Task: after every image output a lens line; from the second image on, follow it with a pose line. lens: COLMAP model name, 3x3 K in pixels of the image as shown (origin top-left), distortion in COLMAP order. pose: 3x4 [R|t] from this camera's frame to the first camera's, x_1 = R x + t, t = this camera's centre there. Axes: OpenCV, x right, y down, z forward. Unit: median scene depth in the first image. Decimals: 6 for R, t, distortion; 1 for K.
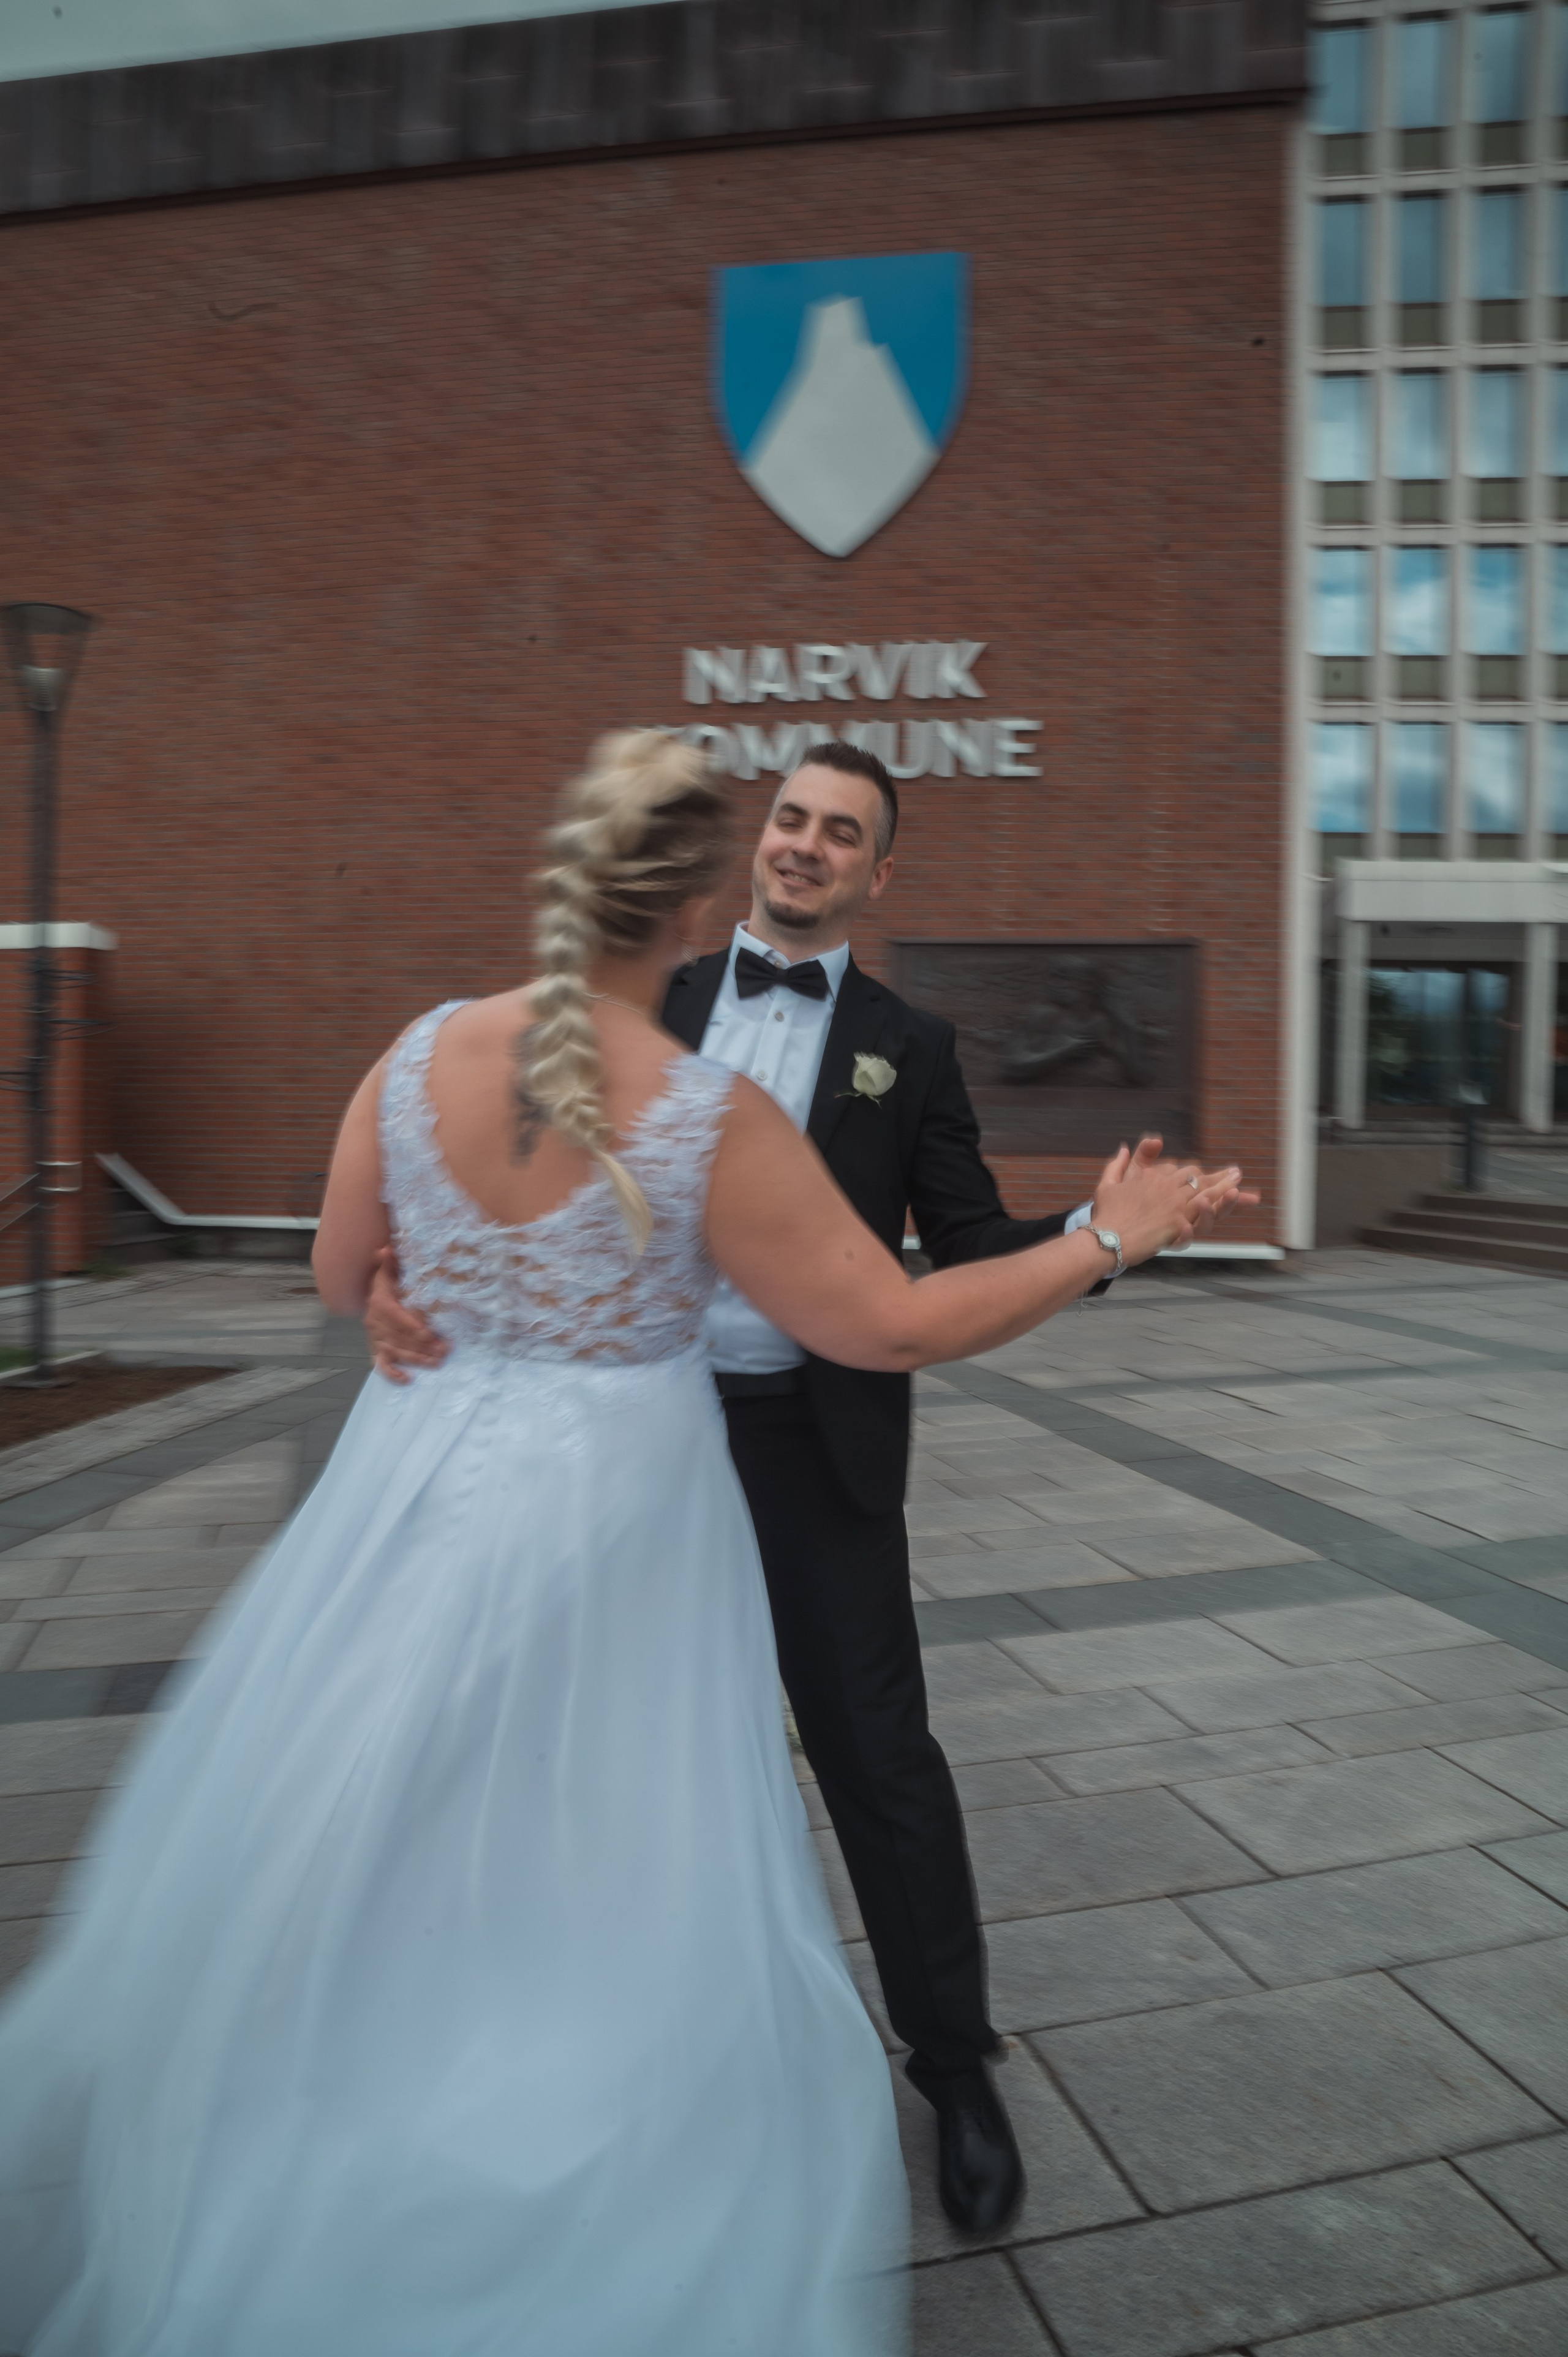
lens RADIAL K [[1625.6, 0, 784.0], [0, 1625.6, 1178.5], [0, 0, 1]] dist [-0.148202, 0.111858]
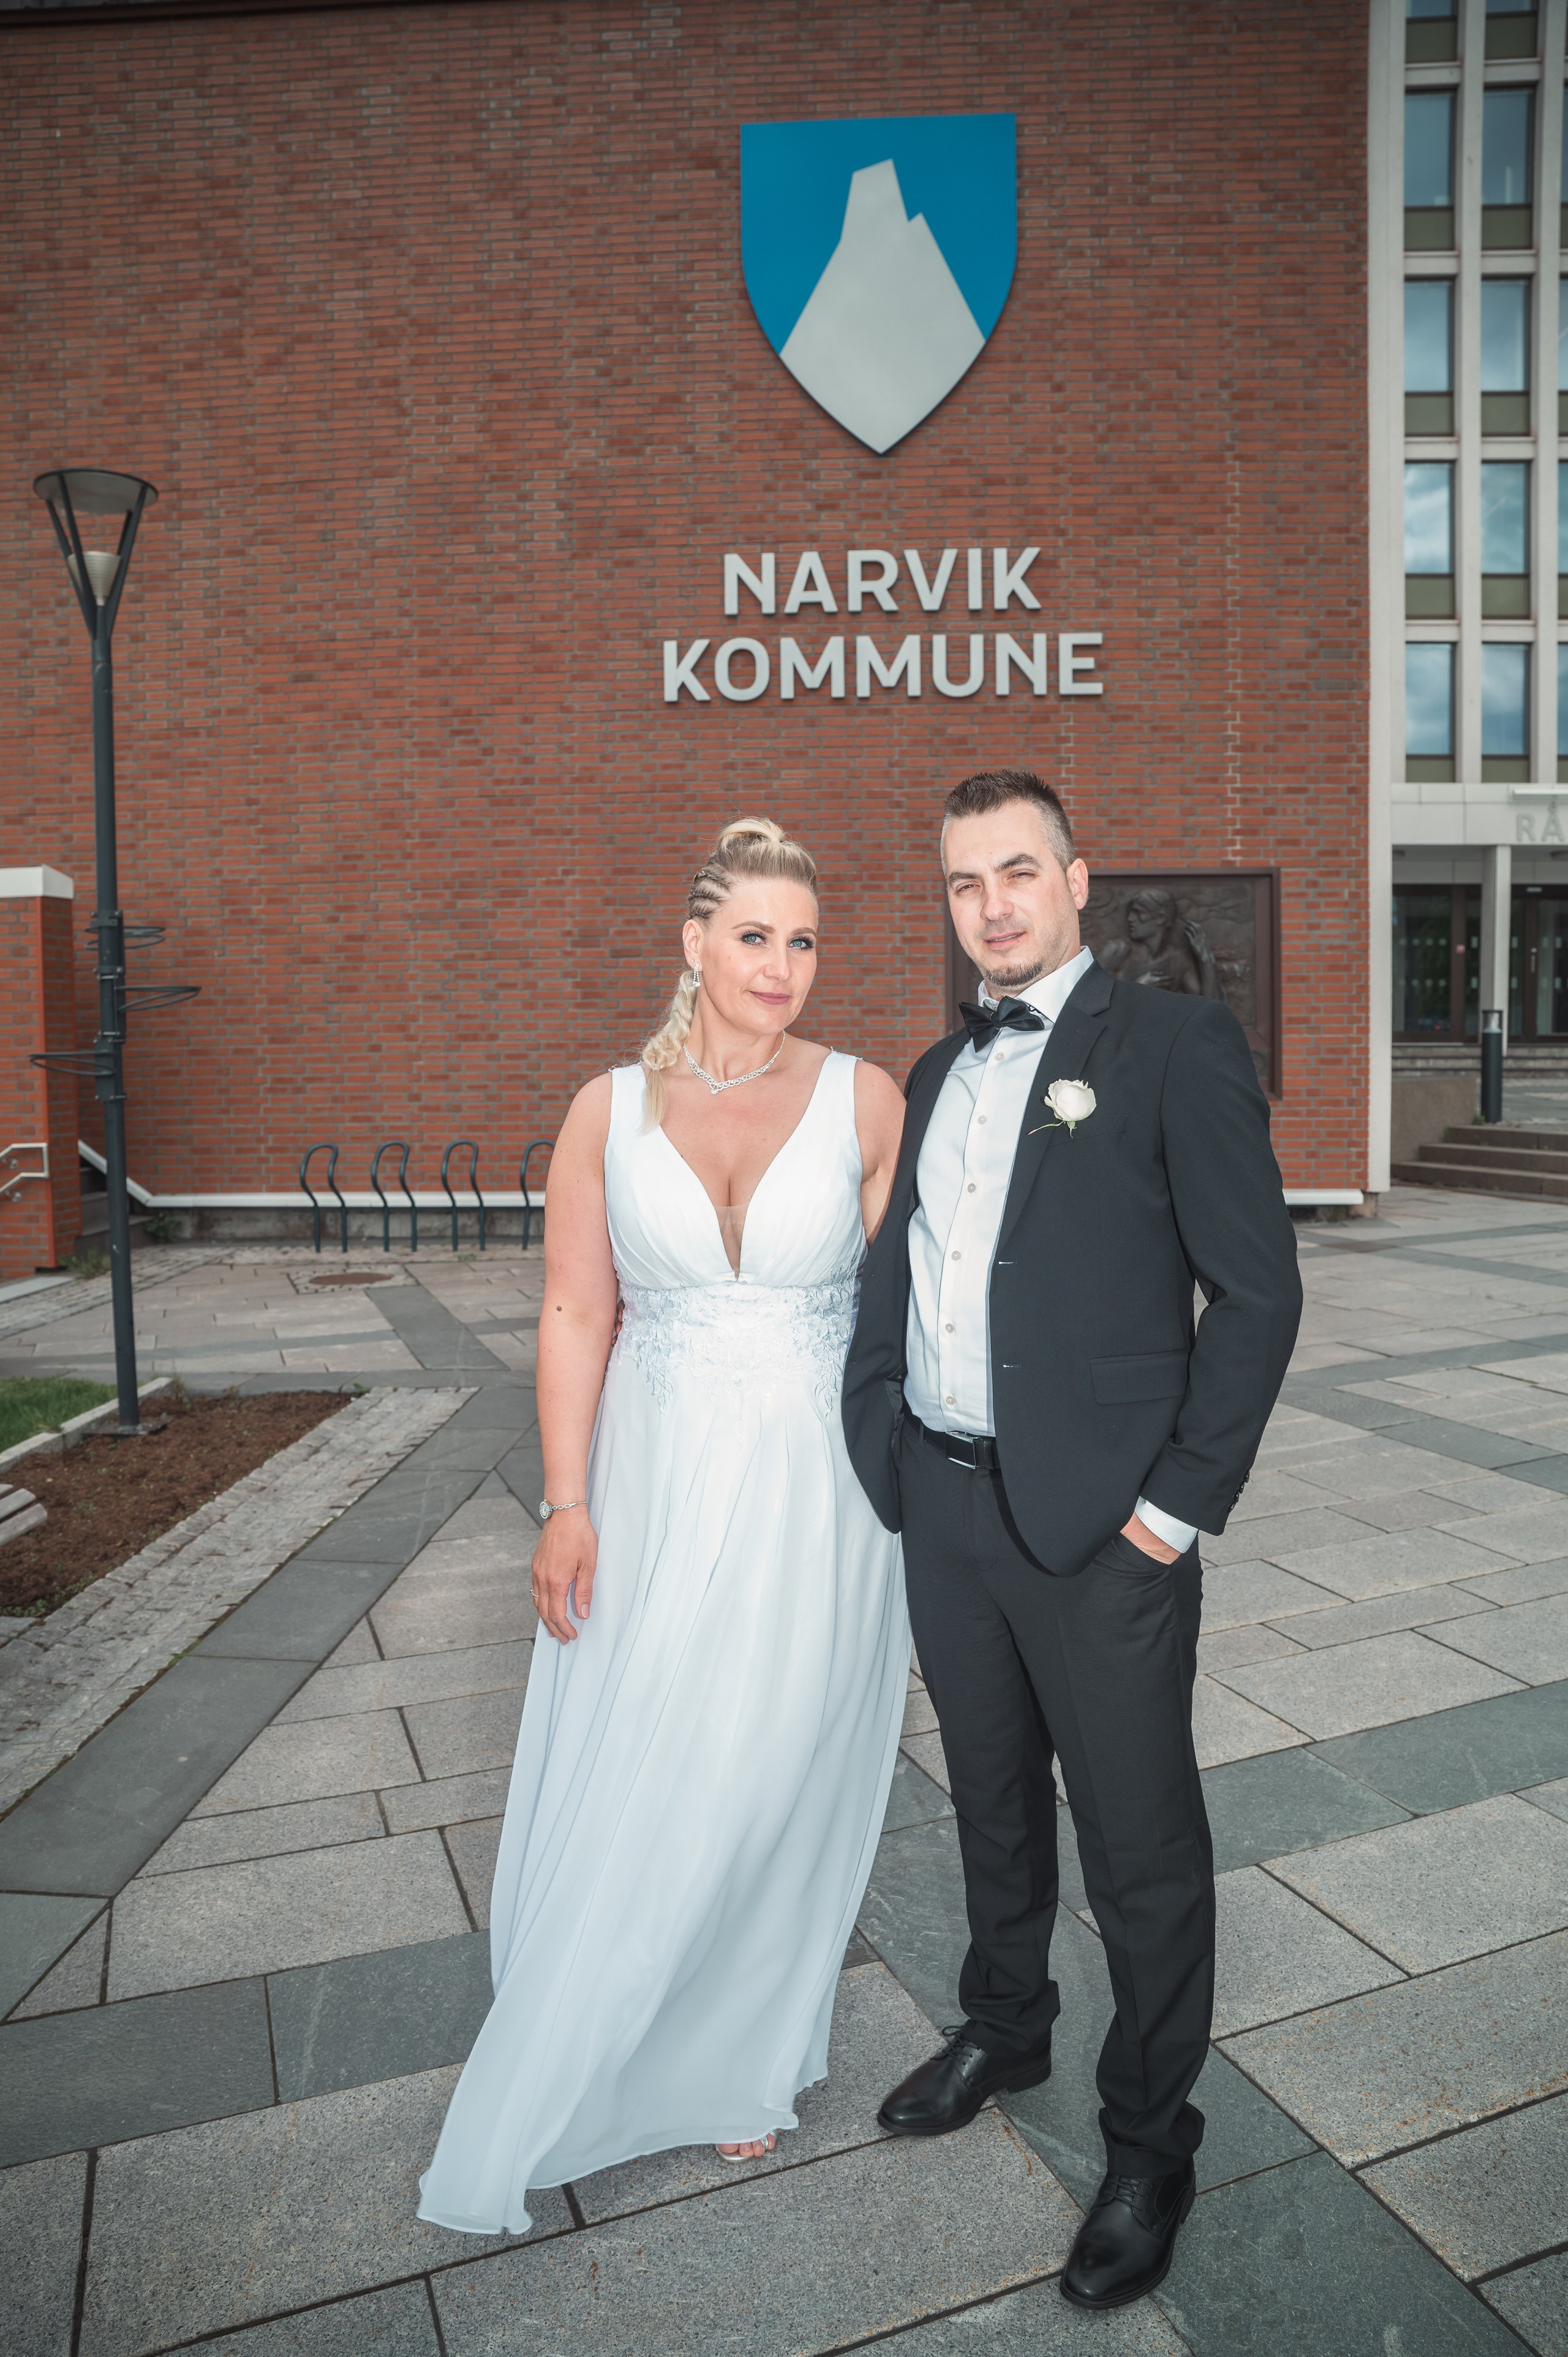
lens RADIAL K [[1625.6, 0, 784.0], [0, 1625.6, 1178.5], [0, 0, 1]] dist [-0.148202, 0.111858]
pose [[0.994192, -0.033548, 0.102254, -0.128050], [0.029103, 0.998578, 0.044658, -0.017116], [-0.103607, -0.041423, 0.993755, 0.087590]]
